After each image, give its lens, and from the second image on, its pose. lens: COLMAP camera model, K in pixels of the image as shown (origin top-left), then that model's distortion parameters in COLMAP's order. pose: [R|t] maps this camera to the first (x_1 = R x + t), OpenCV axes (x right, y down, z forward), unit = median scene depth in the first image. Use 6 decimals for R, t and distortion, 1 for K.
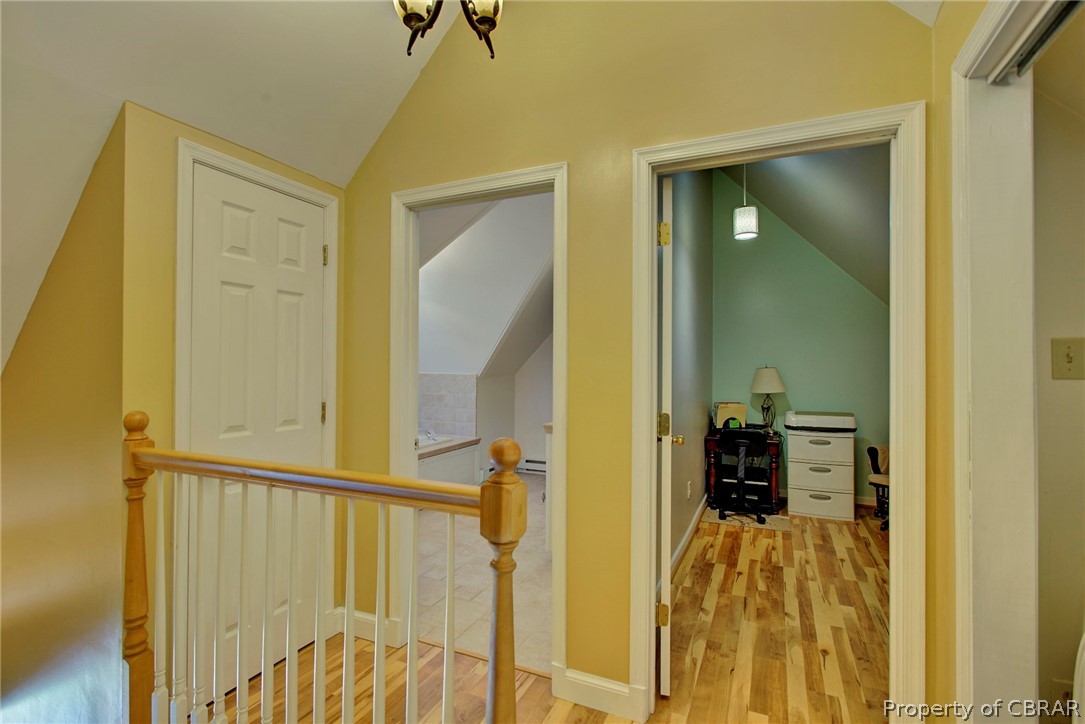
lens RADIAL K [[509.6, 0, 540.7], [0, 509.6, 360.6], [0, 0, 1]] dist [-0.001738, -0.000120]
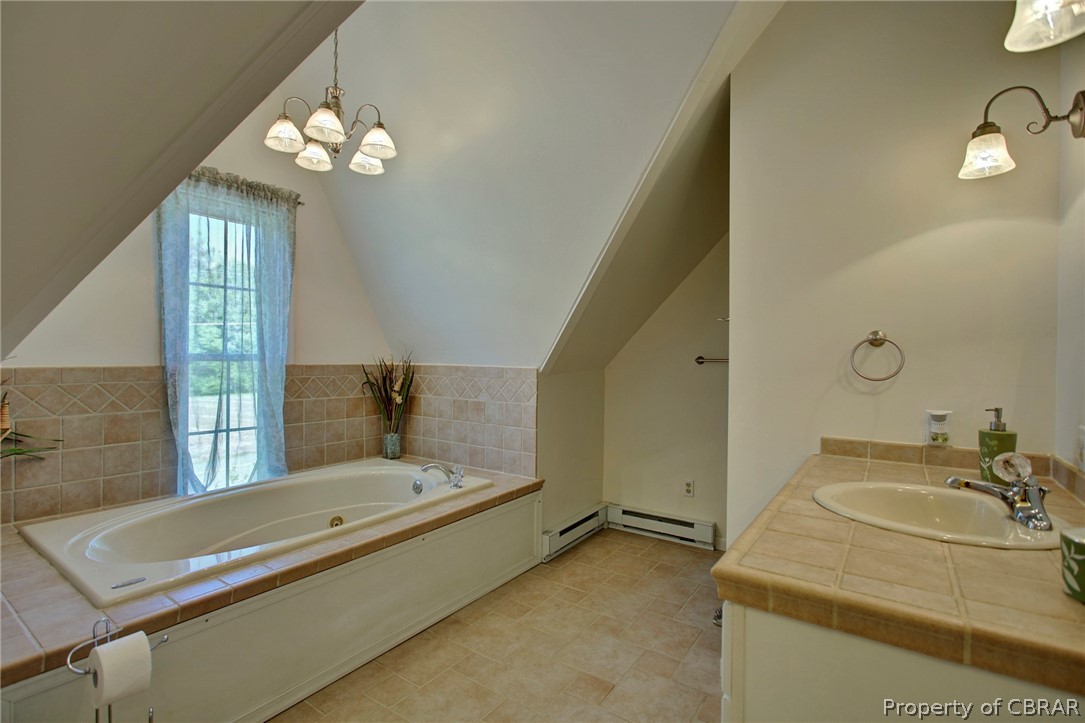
lens RADIAL K [[509.6, 0, 538.2], [0, 509.6, 358.4], [0, 0, 1]] dist [-0.001738, -0.000120]
pose [[0.983018, 0.003760, -0.183471, -0.019782], [-0.001261, 0.999905, 0.013735, 0.008094], [0.183505, -0.013270, 0.982929, 0.437385]]
